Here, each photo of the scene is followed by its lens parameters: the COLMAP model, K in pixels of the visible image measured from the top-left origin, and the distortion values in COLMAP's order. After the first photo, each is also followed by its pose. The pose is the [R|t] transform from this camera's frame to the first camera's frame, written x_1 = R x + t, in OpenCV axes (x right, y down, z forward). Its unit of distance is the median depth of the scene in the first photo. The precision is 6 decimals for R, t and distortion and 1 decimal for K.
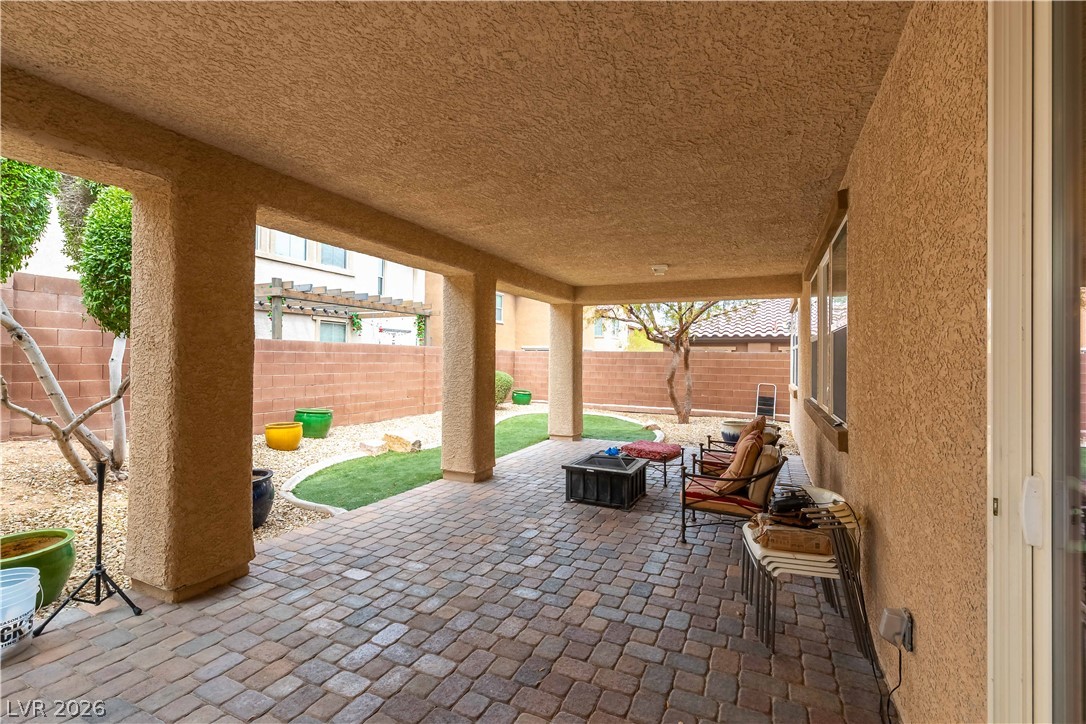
lens RADIAL K [[474.7, 0, 542.4], [0, 474.7, 358.7], [0, 0, 1]] dist [-0.000263, -0.000950]
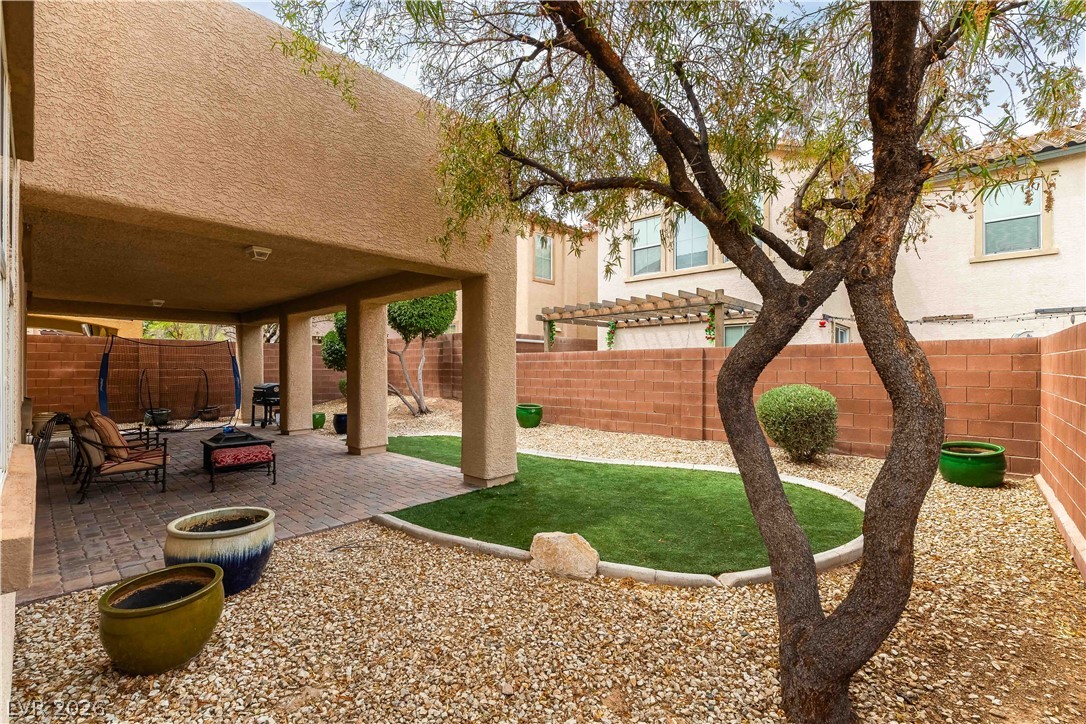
lens RADIAL K [[474.7, 0, 542.2], [0, 474.7, 366.0], [0, 0, 1]] dist [-0.000263, -0.000950]
pose [[-0.282228, -0.013679, -0.959250, 0.631885], [-0.002588, 0.999906, -0.013497, 0.014030], [0.959344, -0.001327, -0.282237, 1.163146]]
